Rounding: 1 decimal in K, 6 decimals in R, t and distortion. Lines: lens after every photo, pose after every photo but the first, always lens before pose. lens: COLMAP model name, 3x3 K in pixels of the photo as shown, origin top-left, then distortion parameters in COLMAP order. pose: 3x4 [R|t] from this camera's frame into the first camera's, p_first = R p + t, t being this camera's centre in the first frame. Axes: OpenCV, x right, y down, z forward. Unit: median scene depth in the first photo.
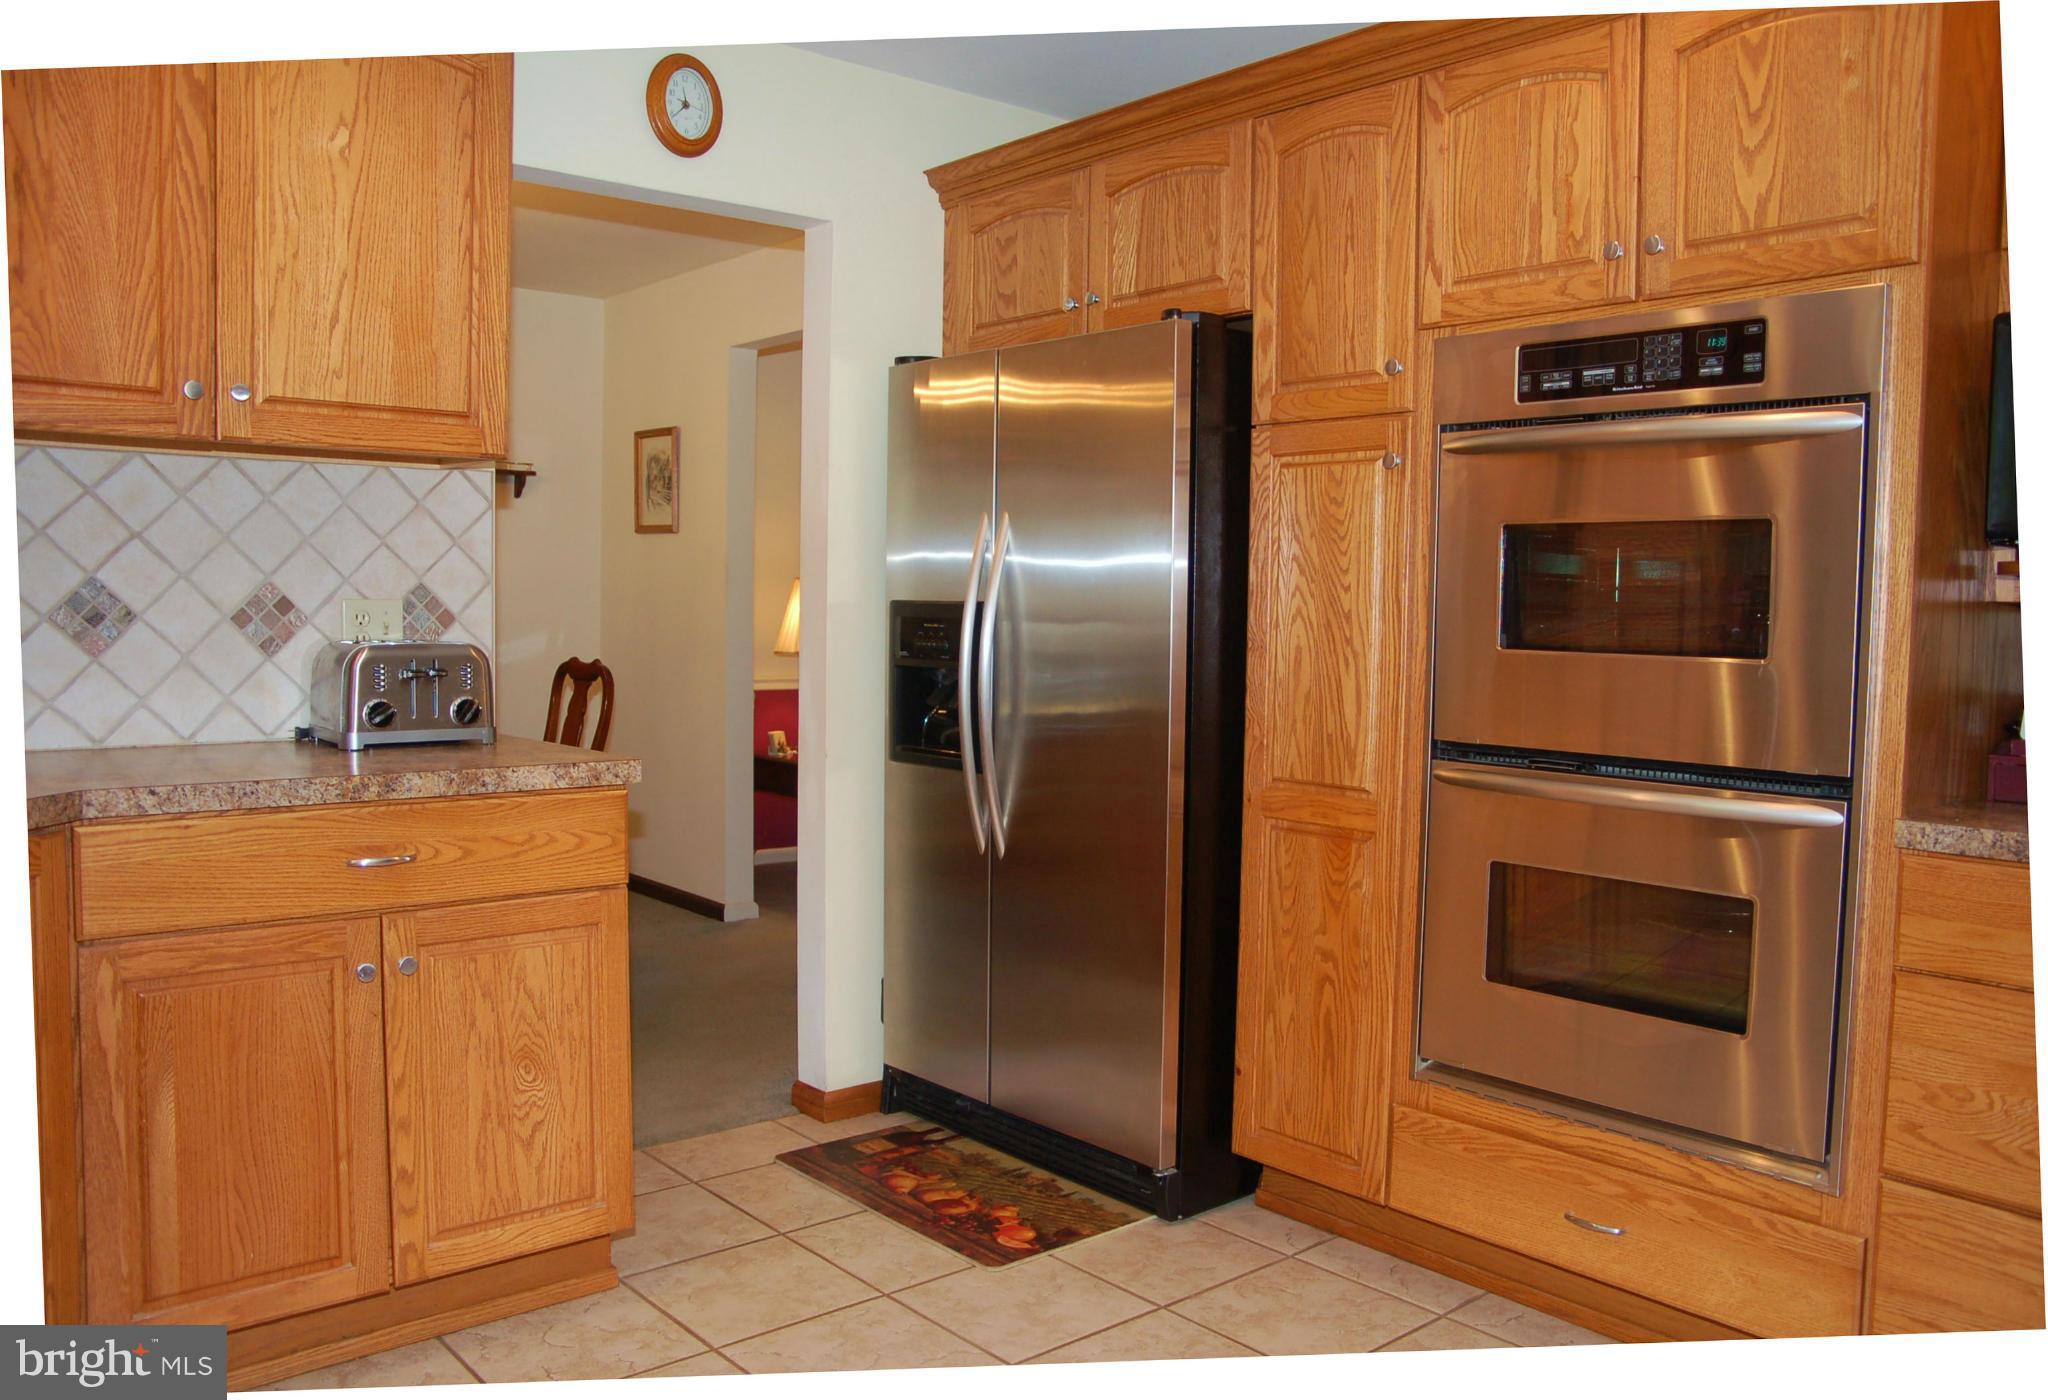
lens RADIAL K [[1619.4, 0, 1024.0], [0, 1619.4, 700.0], [0, 0, 1]] dist [-0.150811, 0.169514]
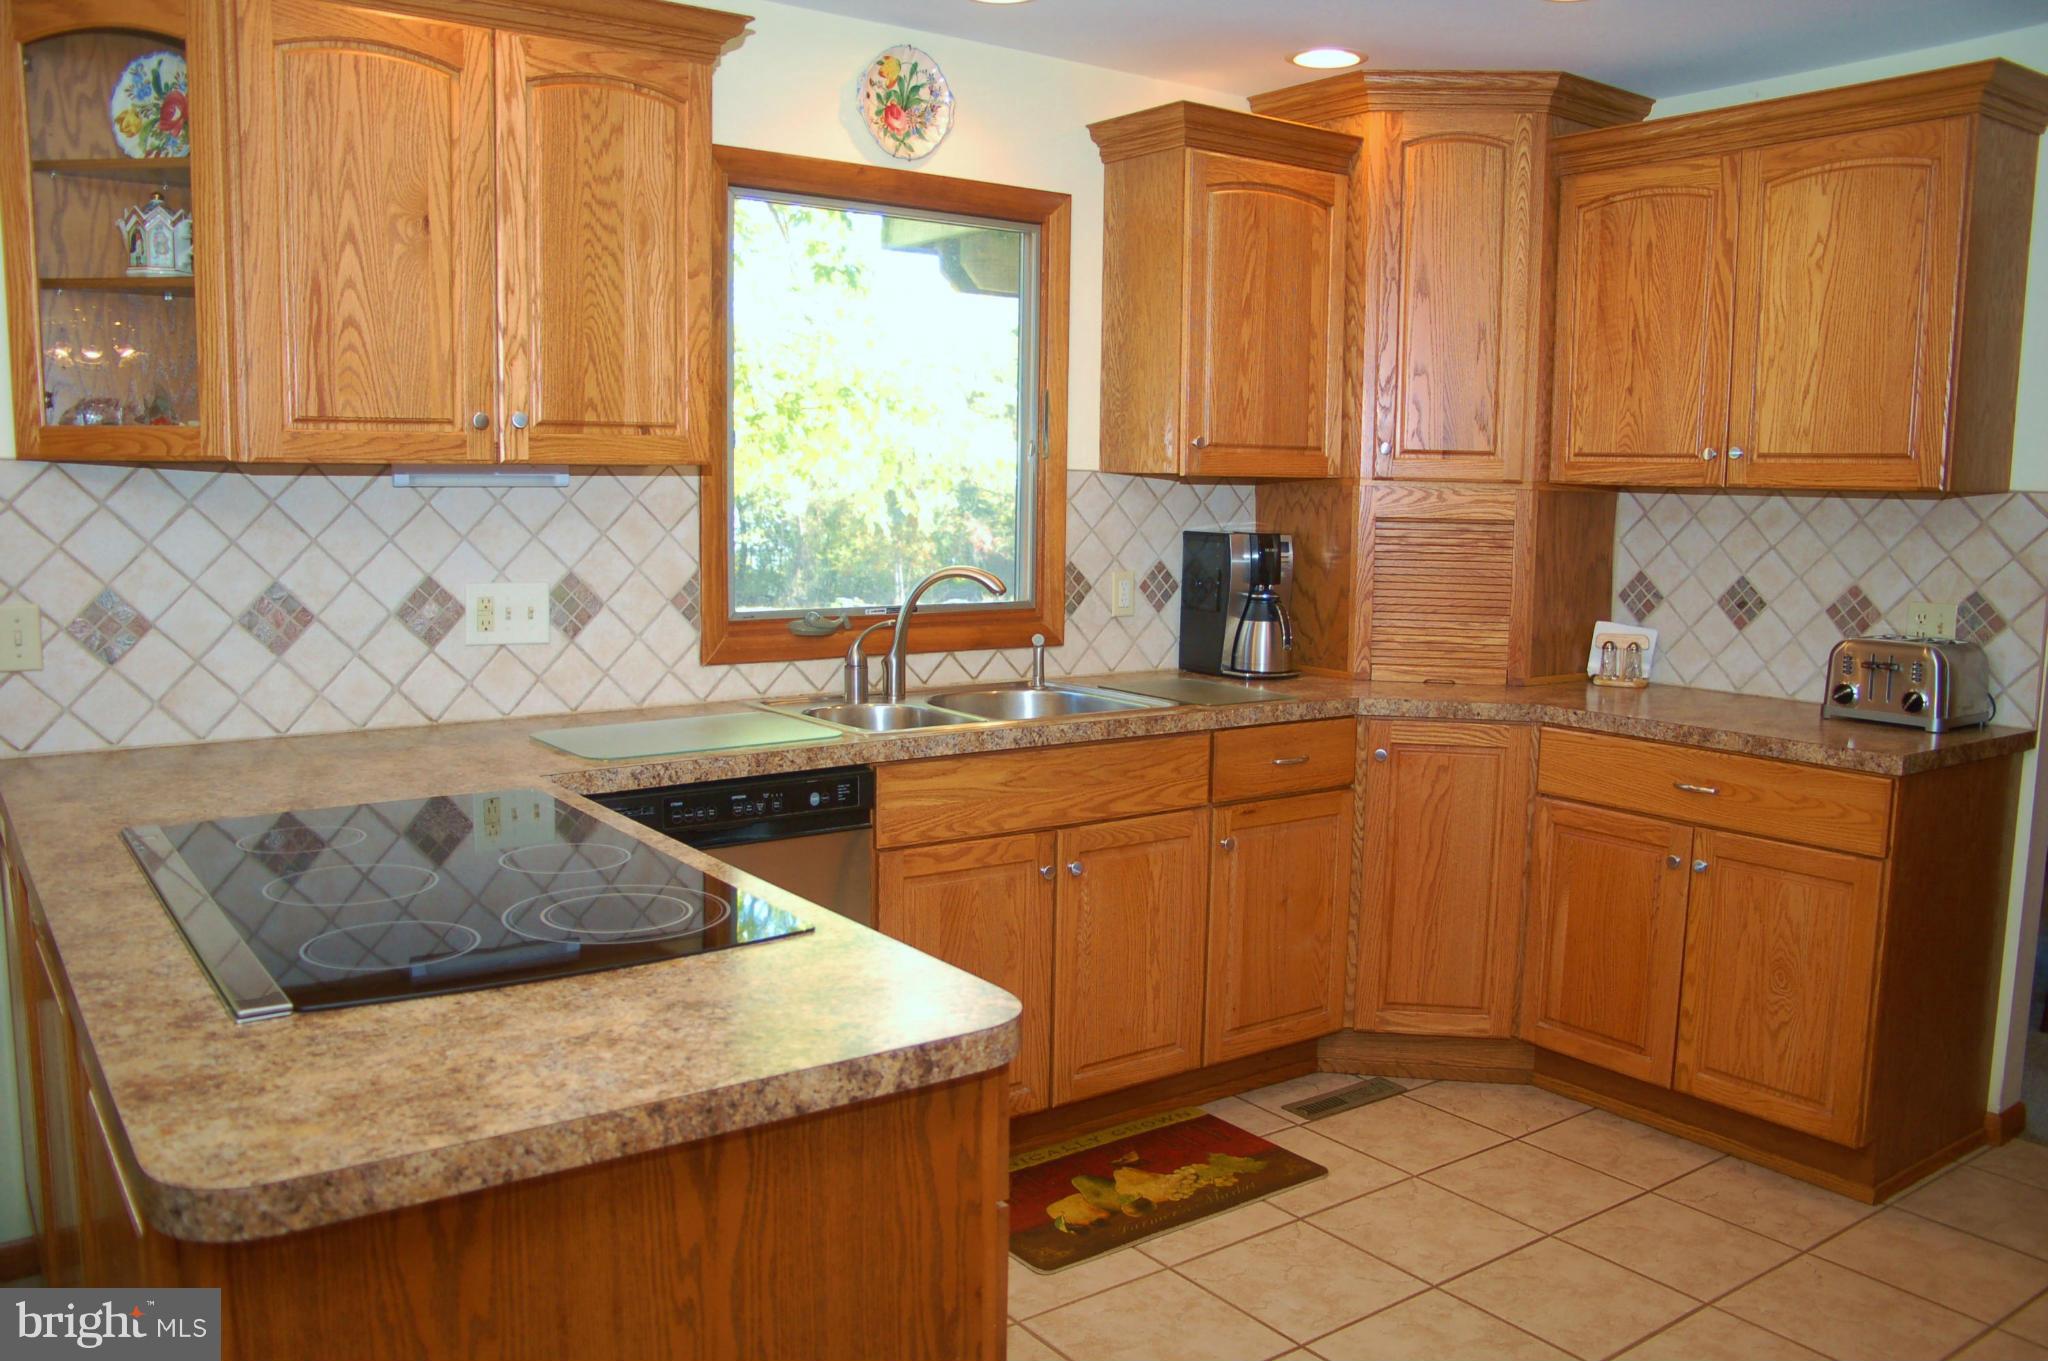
lens RADIAL K [[1617.5, 0, 1033.1], [0, 1617.5, 685.5], [0, 0, 1]] dist [-0.144213, 0.123449]
pose [[-0.073787, 0.107382, -0.991476, 0.949865], [-0.075880, 0.990700, 0.112945, -0.096121], [0.994383, 0.083567, -0.064952, 0.461223]]
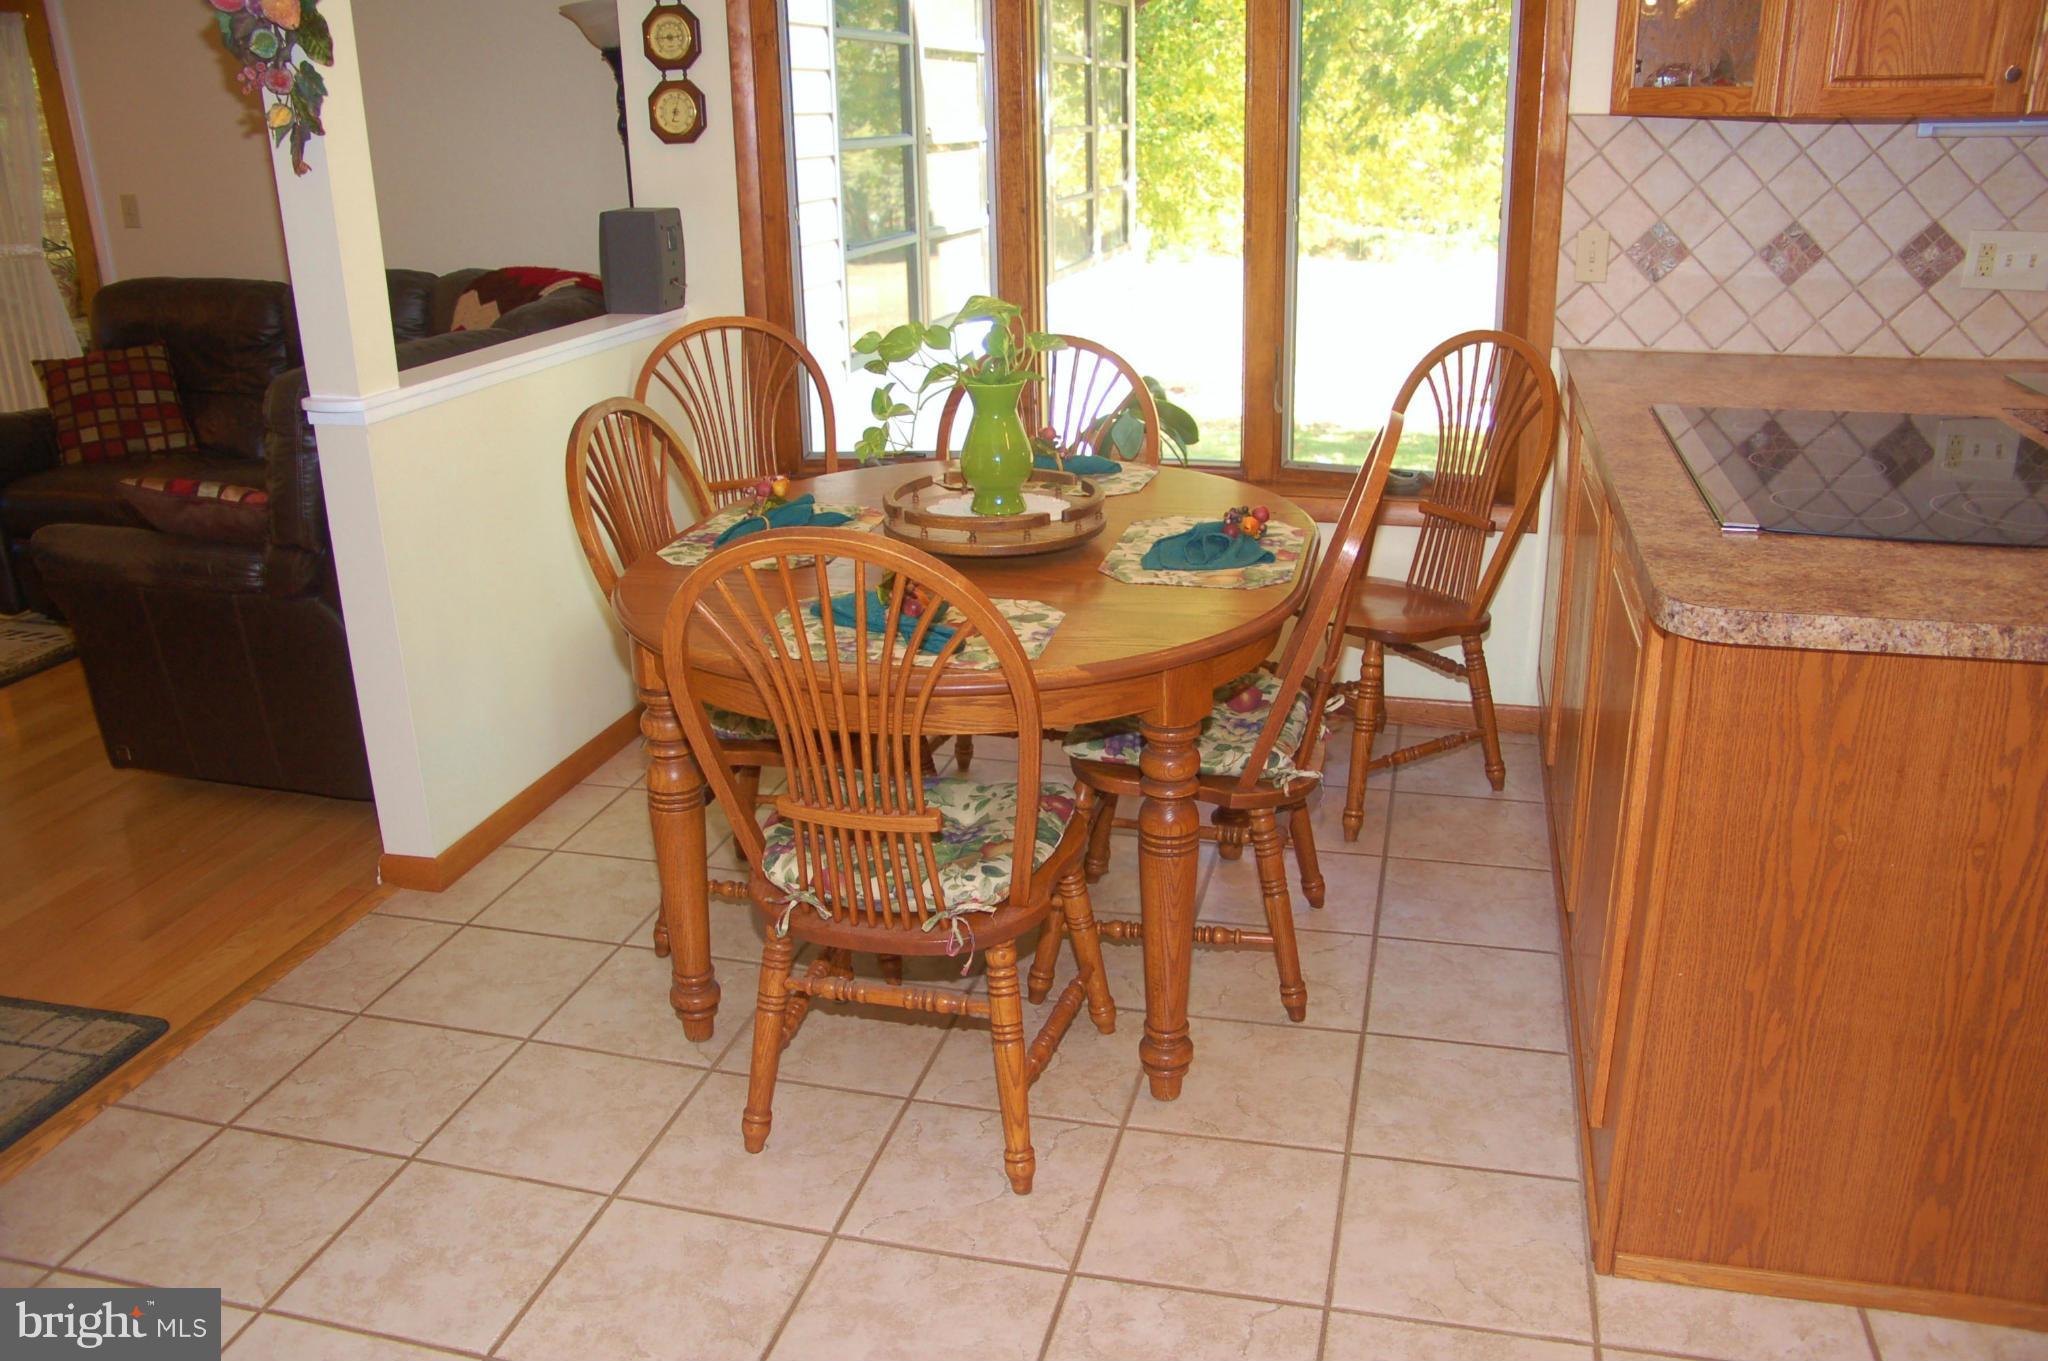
lens RADIAL K [[1617.5, 0, 1033.1], [0, 1617.5, 685.5], [0, 0, 1]] dist [-0.144213, 0.123449]
pose [[-0.817034, 0.194340, -0.542851, 1.739611], [-0.029272, 0.926292, 0.375669, -0.160397], [0.575846, 0.322824, -0.751123, 0.895591]]
